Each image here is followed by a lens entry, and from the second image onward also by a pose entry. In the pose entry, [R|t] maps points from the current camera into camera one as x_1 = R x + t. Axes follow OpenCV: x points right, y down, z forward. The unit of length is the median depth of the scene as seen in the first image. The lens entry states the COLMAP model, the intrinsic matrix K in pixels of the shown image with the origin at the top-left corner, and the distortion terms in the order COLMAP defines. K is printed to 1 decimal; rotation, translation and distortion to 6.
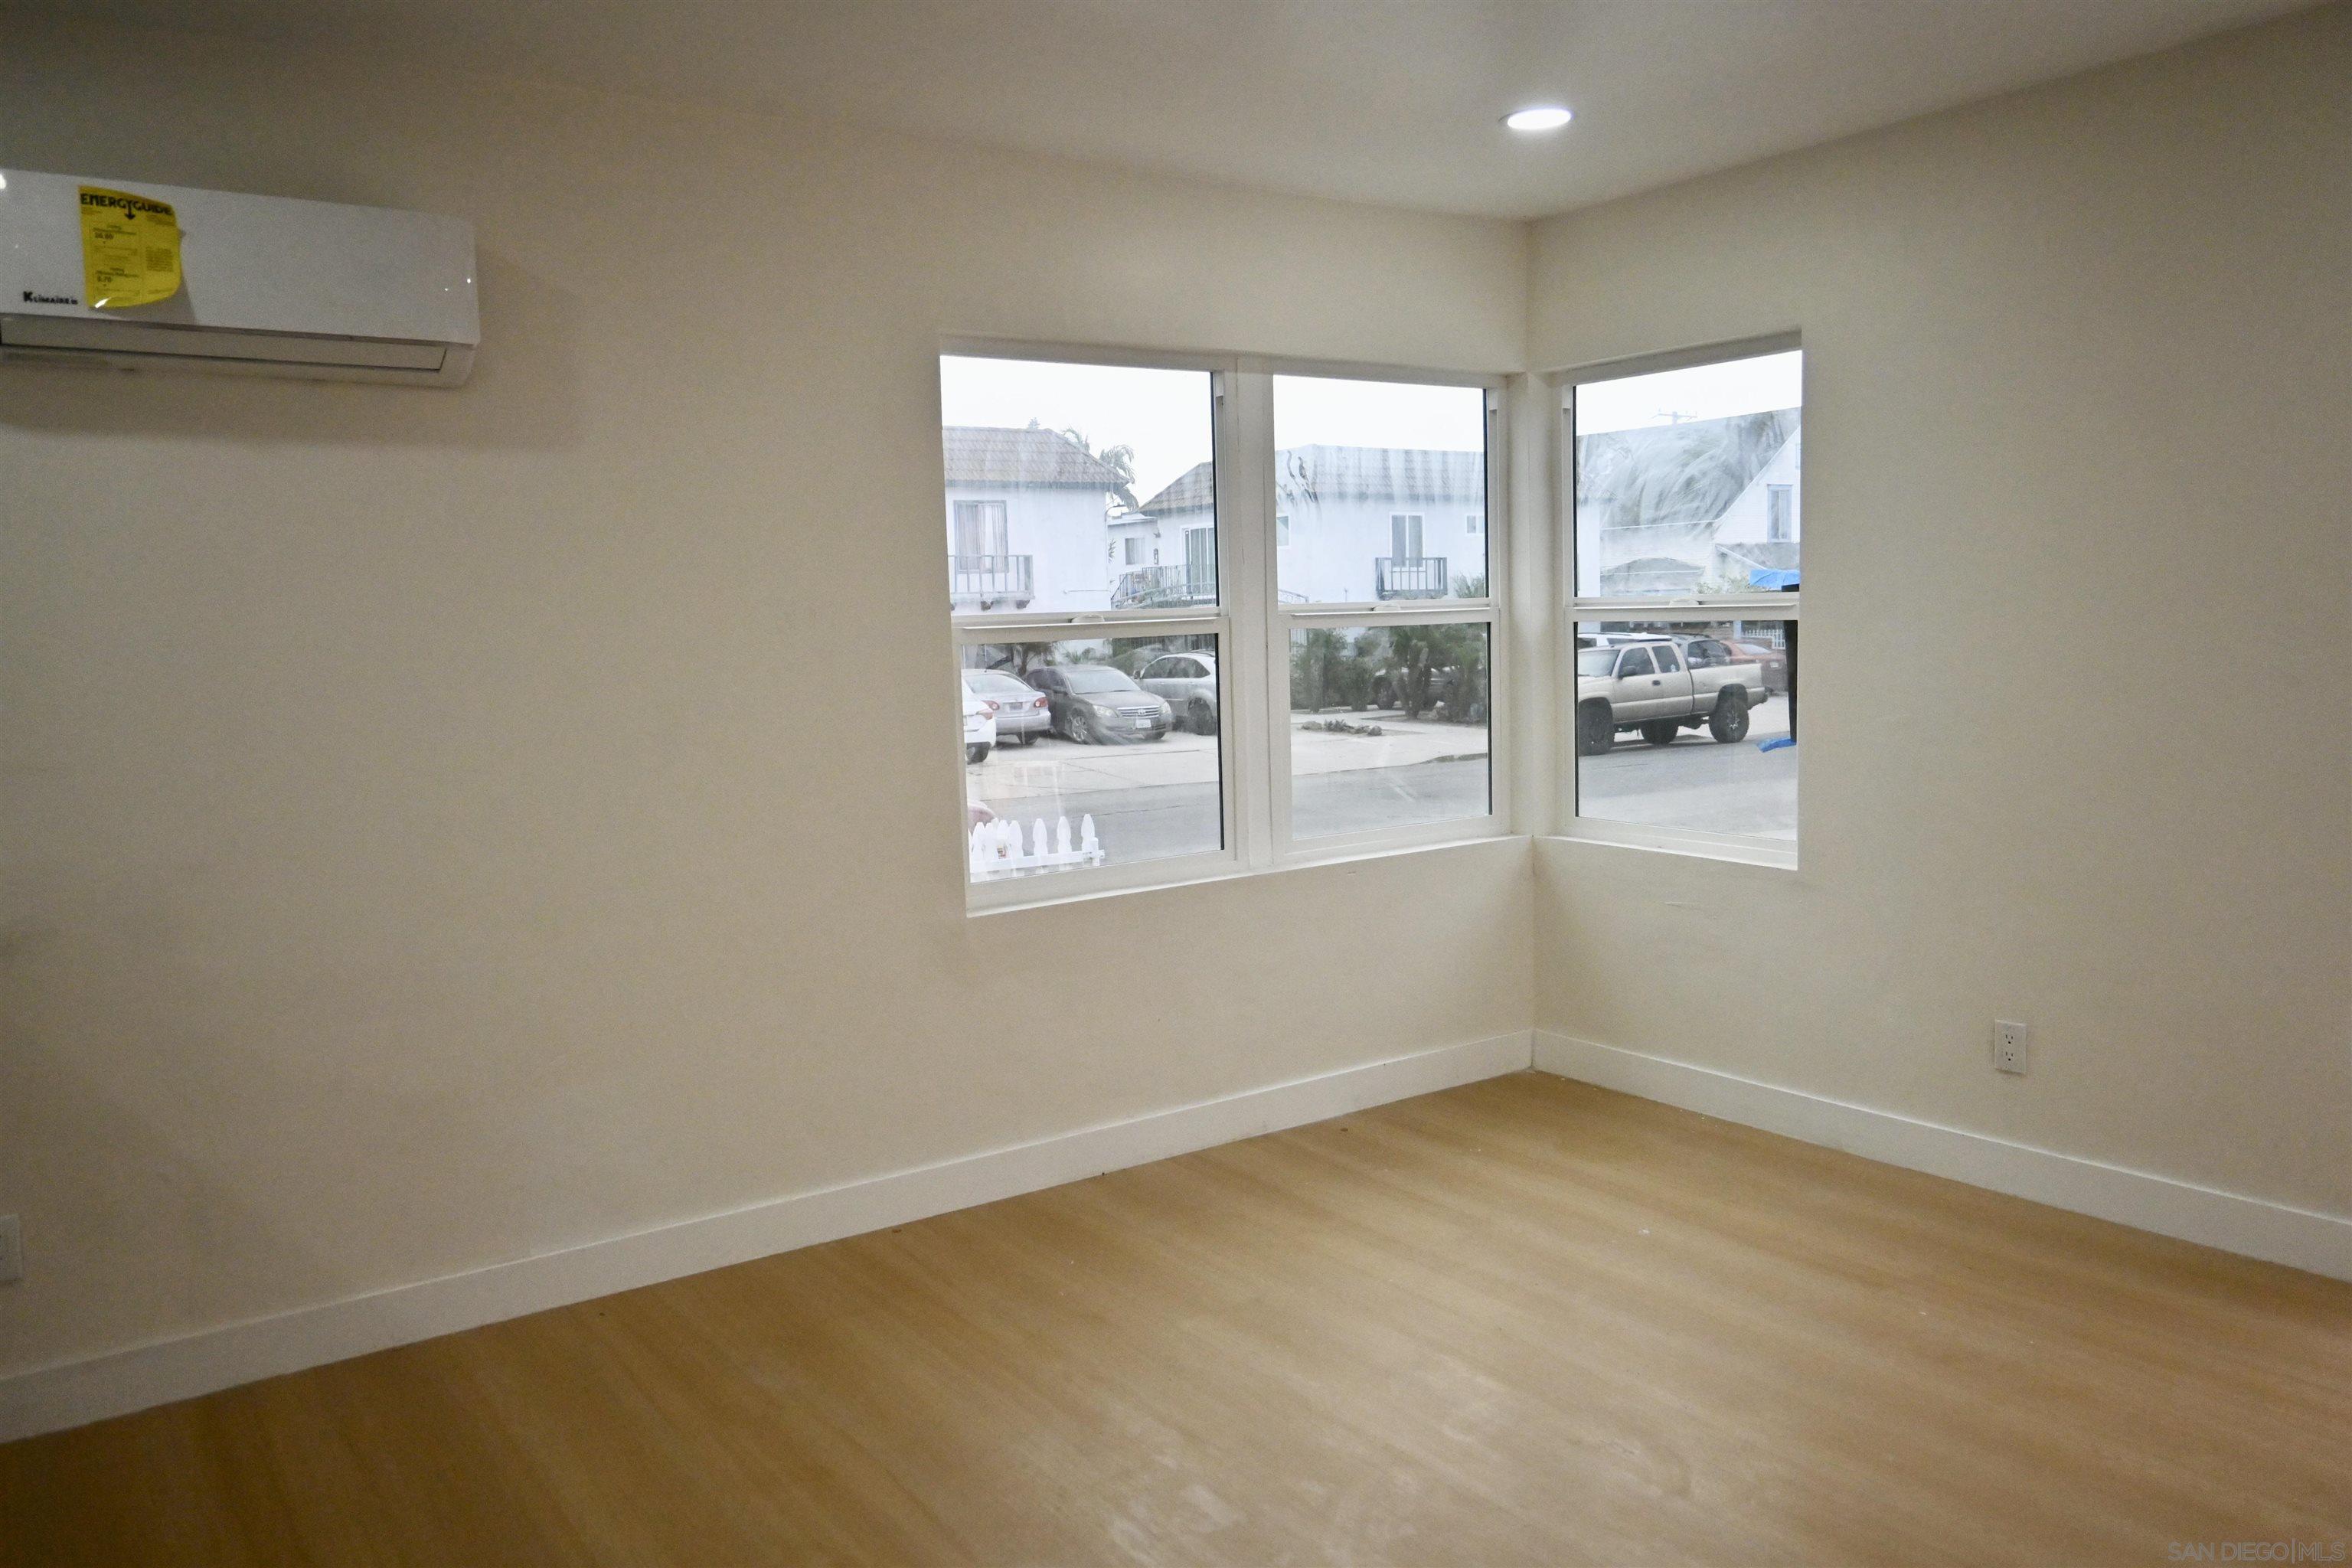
lens RADIAL K [[1722.7, 0, 1176.0], [0, 1722.7, 784.0], [0, 0, 1]] dist [-0.008560, -0.002516]
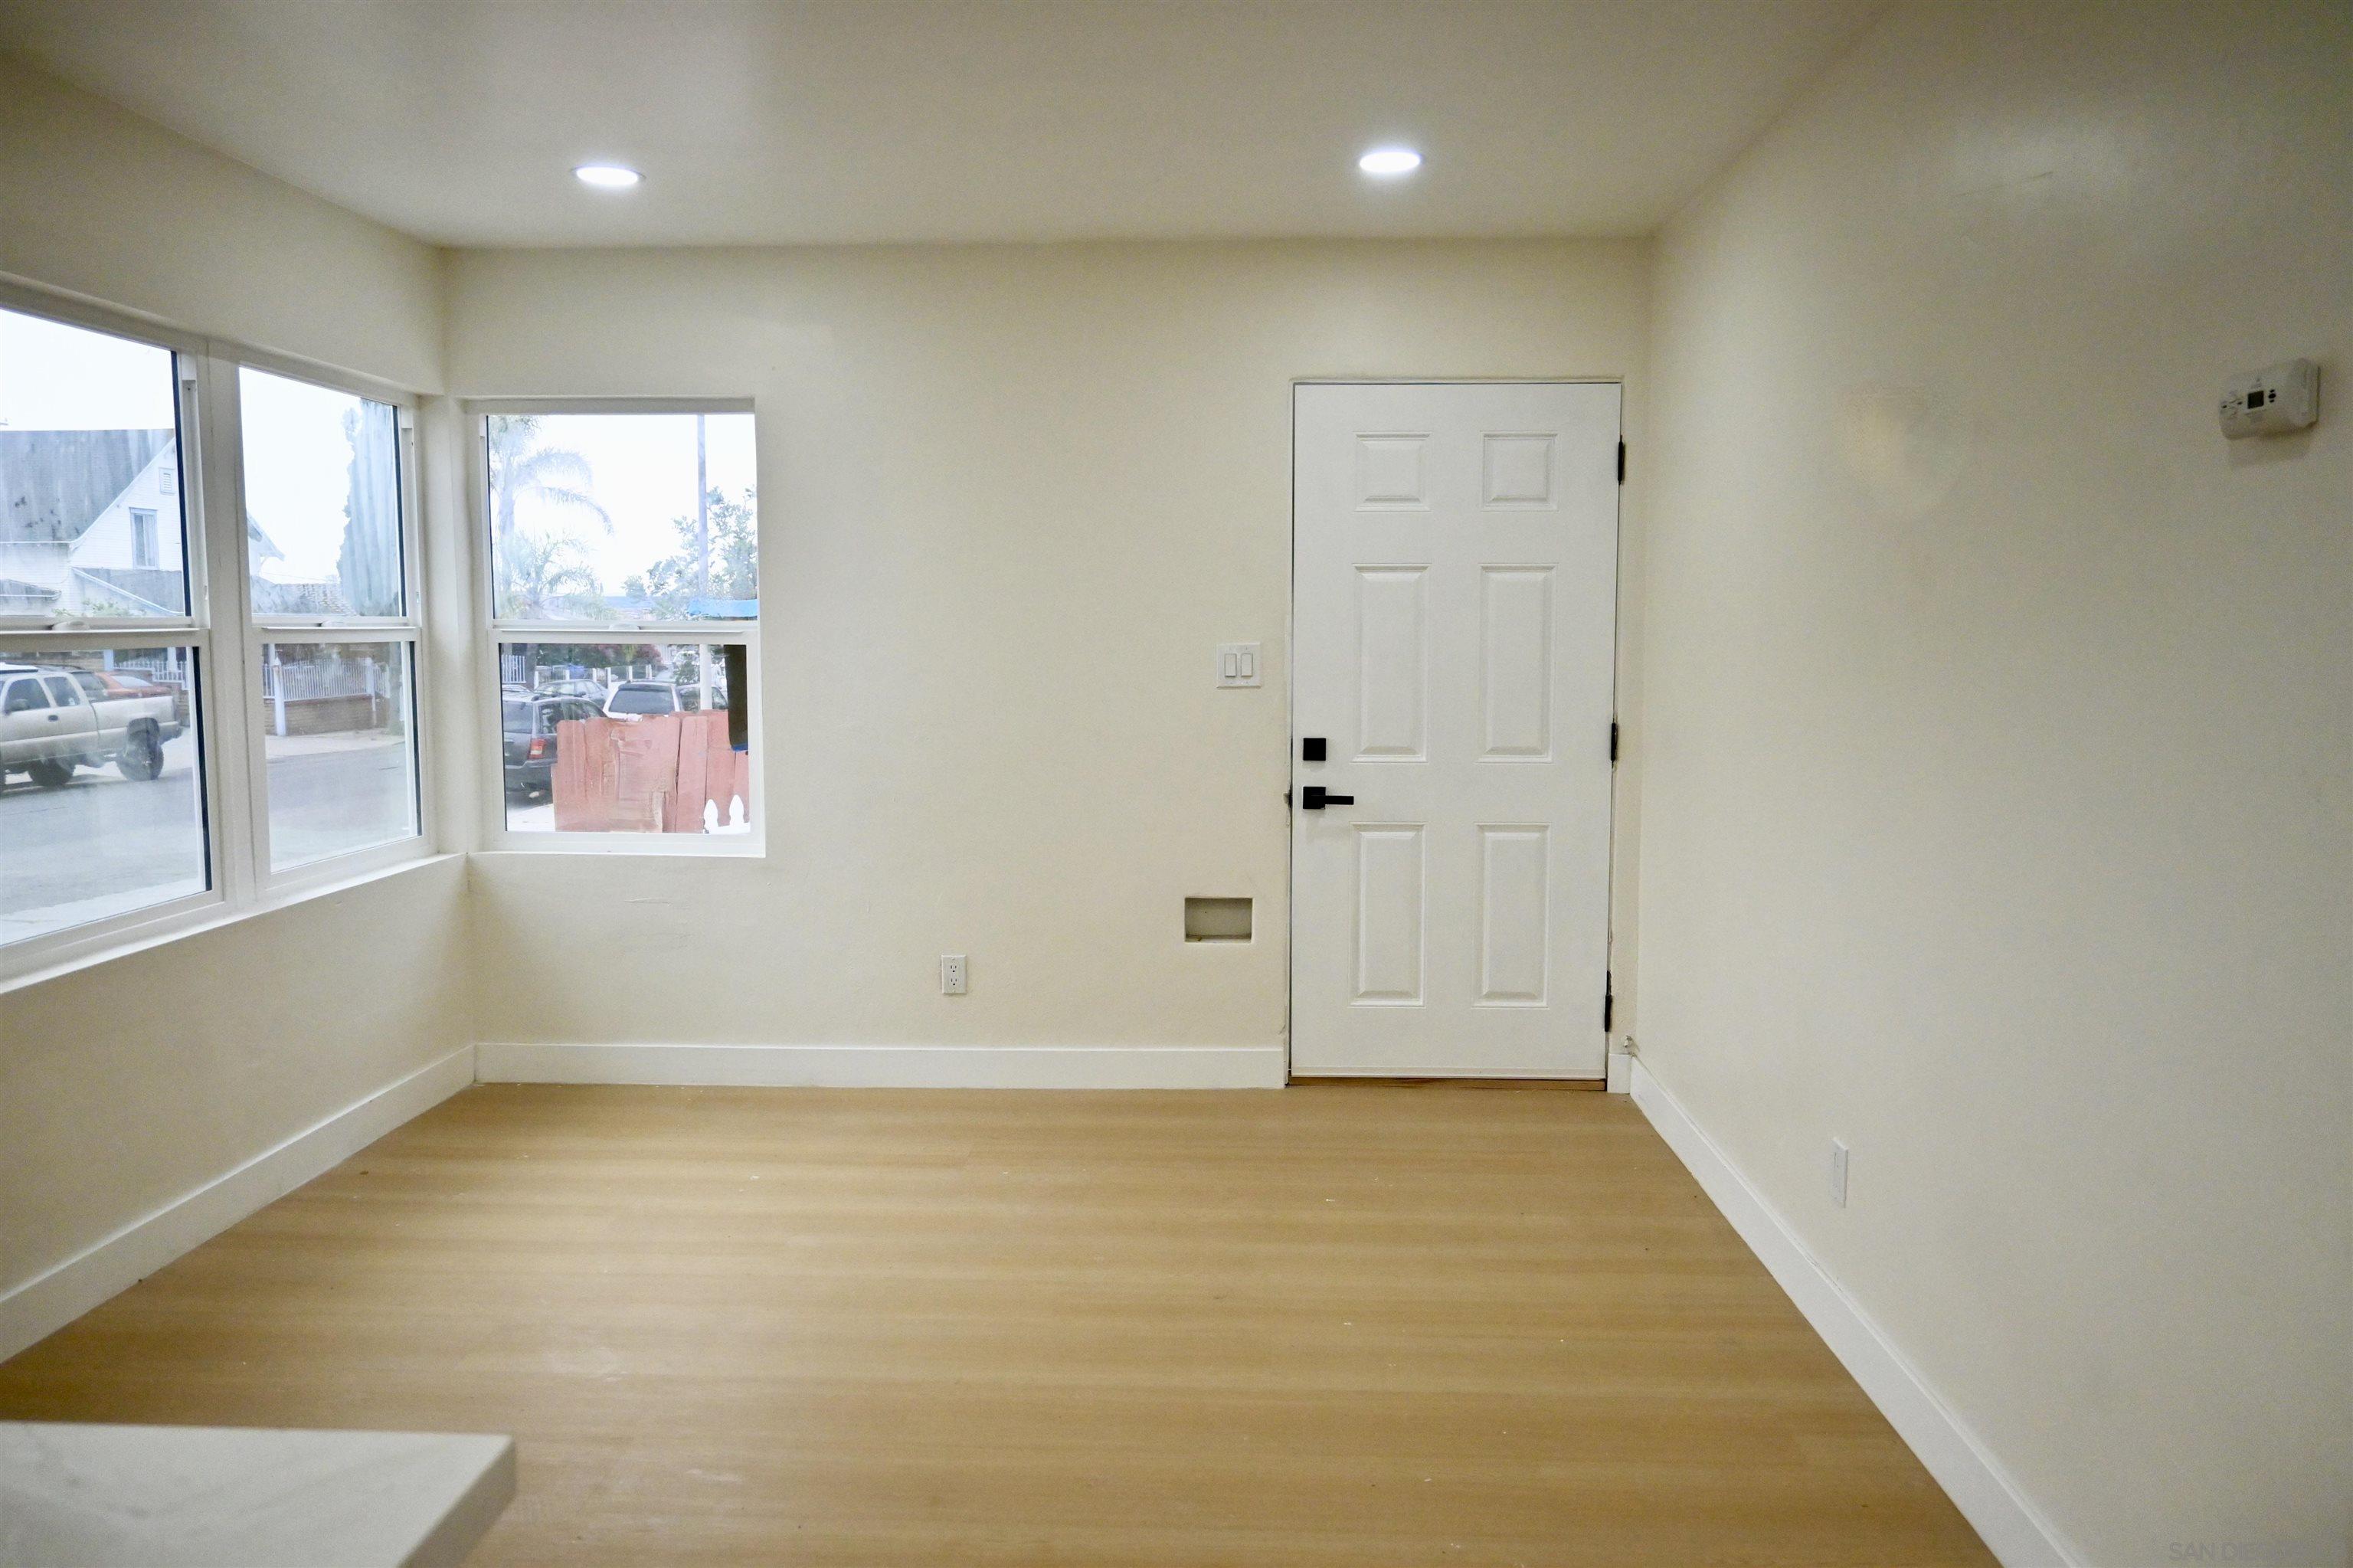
lens RADIAL K [[1629.9, 0, 1183.2], [0, 1629.9, 774.8], [0, 0, 1]] dist [0.003949, -0.002198]
pose [[0.614508, -0.042933, 0.787742, -0.288022], [0.060115, 0.998163, 0.007506, 0.002351], [-0.786617, 0.042742, 0.615960, 0.073770]]
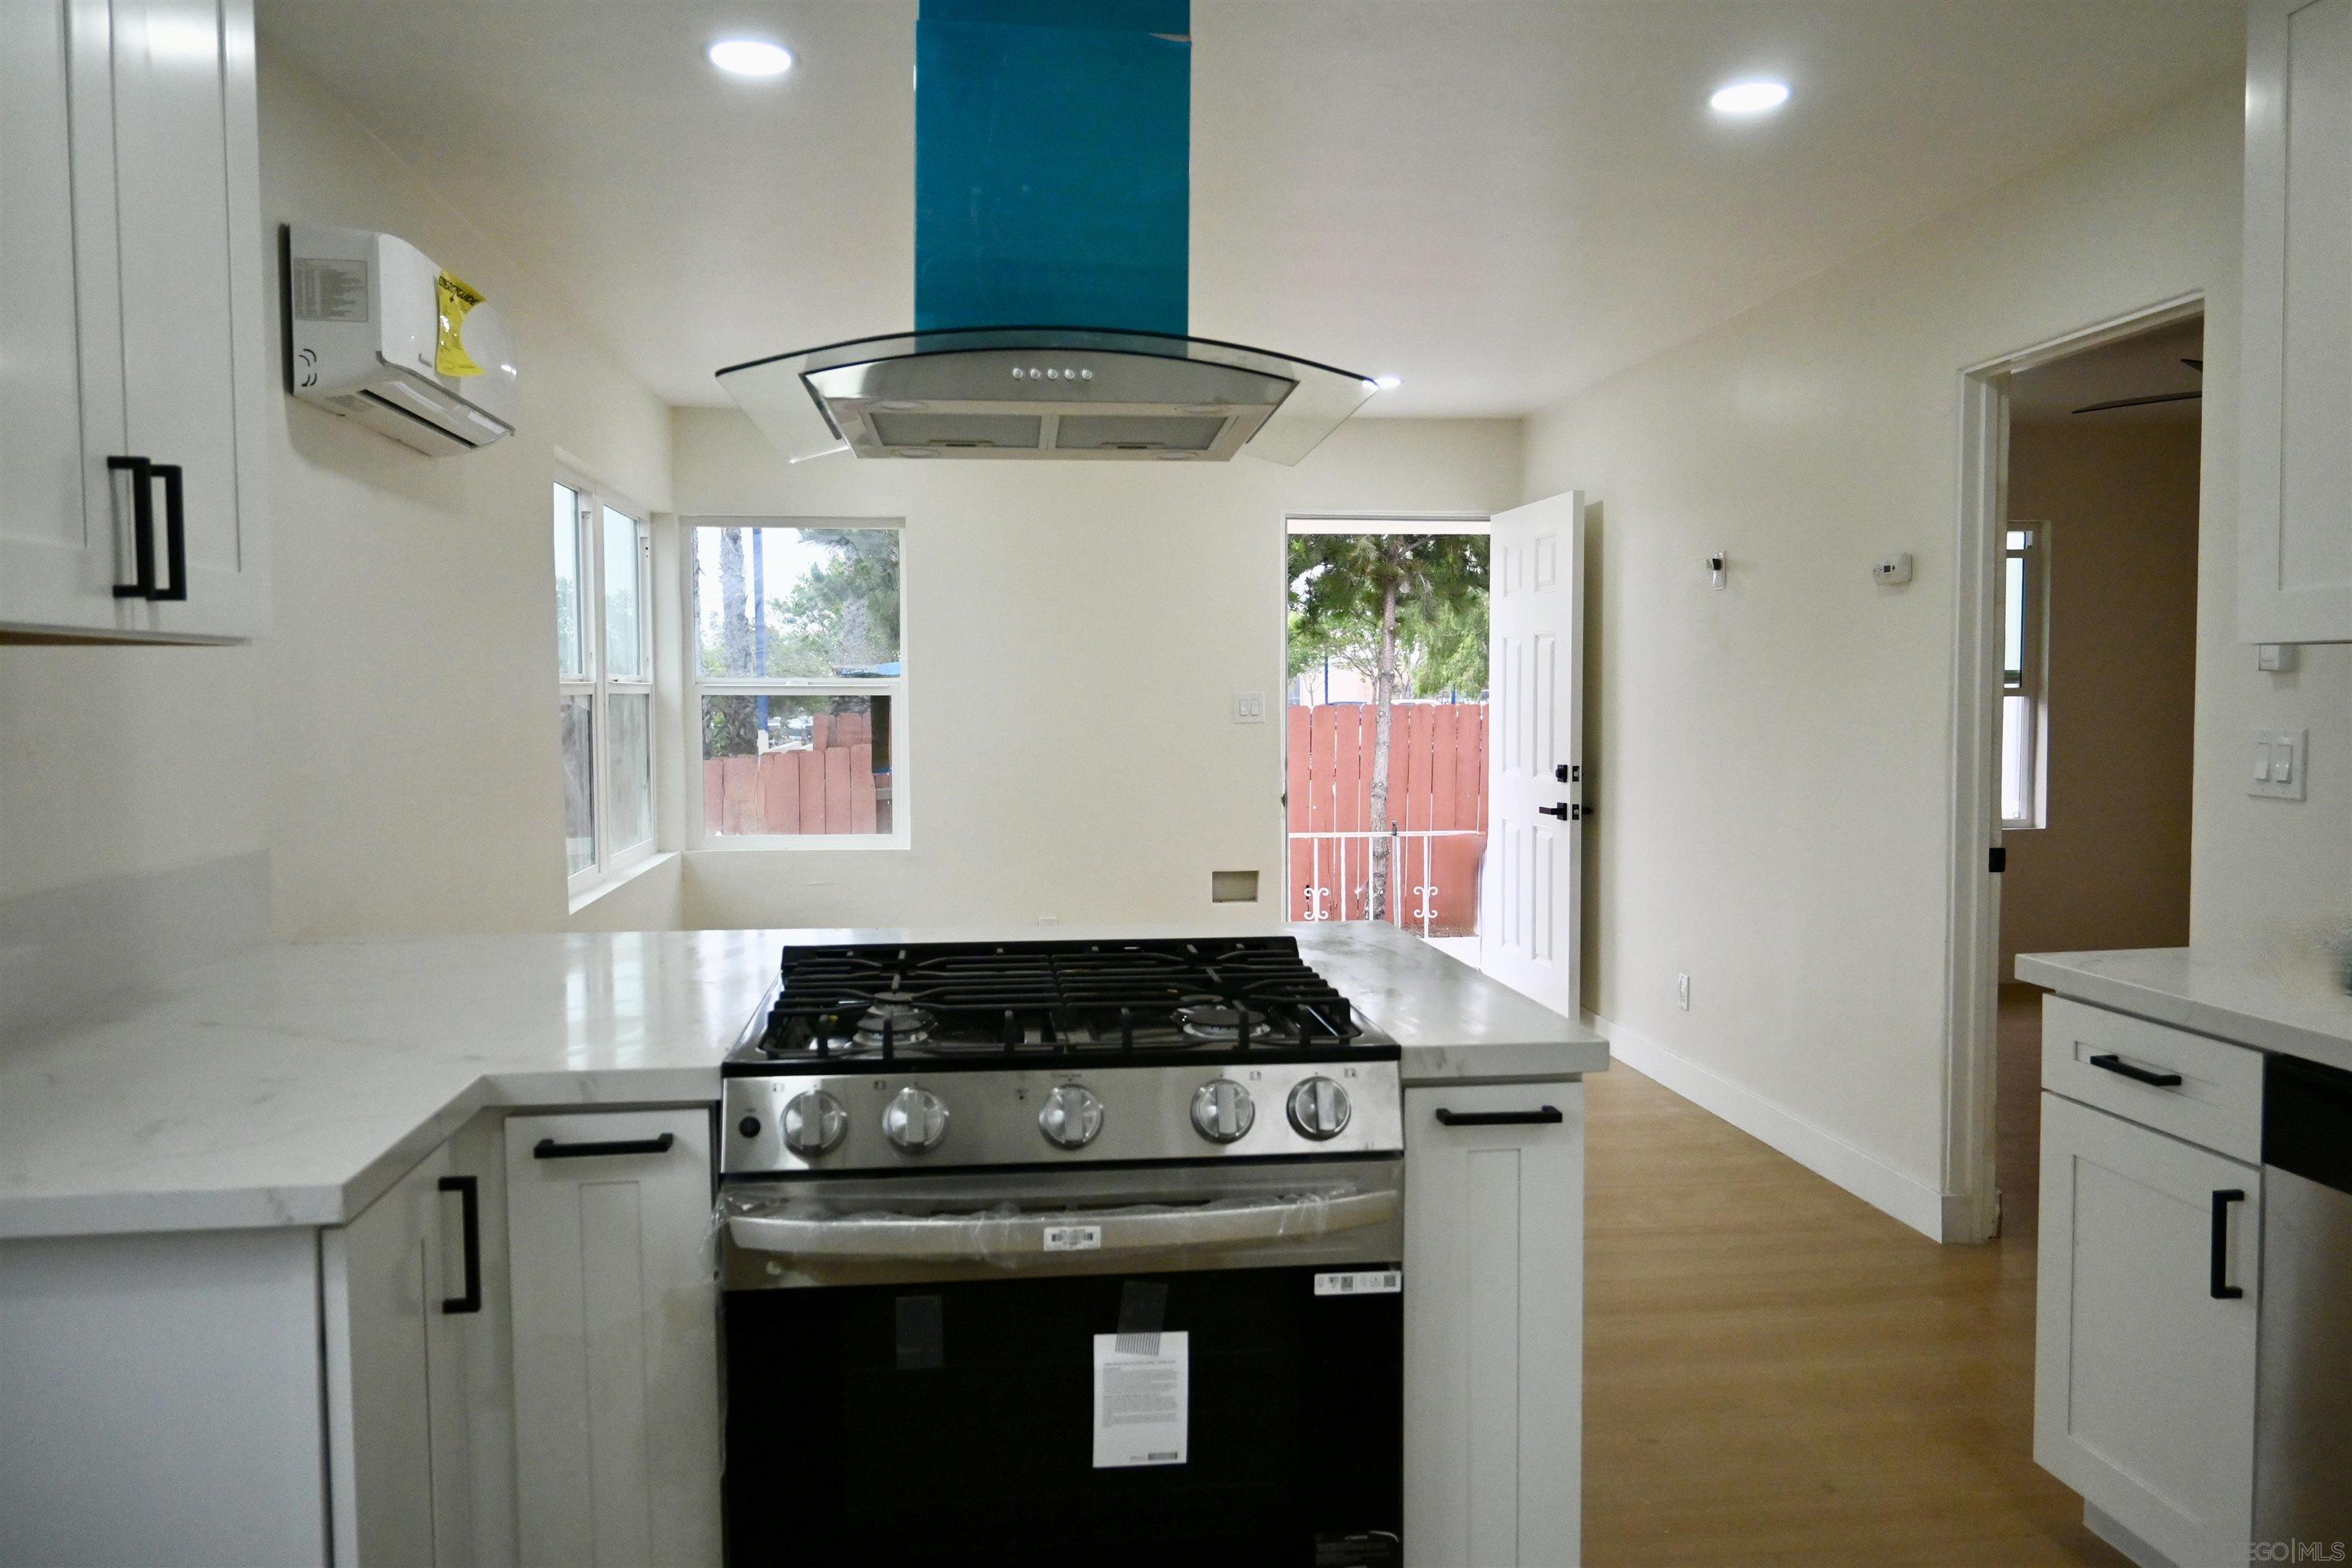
lens RADIAL K [[1673.4, 0, 1176.0], [0, 1673.4, 784.0], [0, 0, 1]] dist [0.011419, 0.002739]
pose [[0.473095, -0.022204, 0.880731, -0.771963], [0.078792, 0.996743, -0.017195, 0.030222], [-0.877481, 0.077530, 0.473304, 0.028460]]
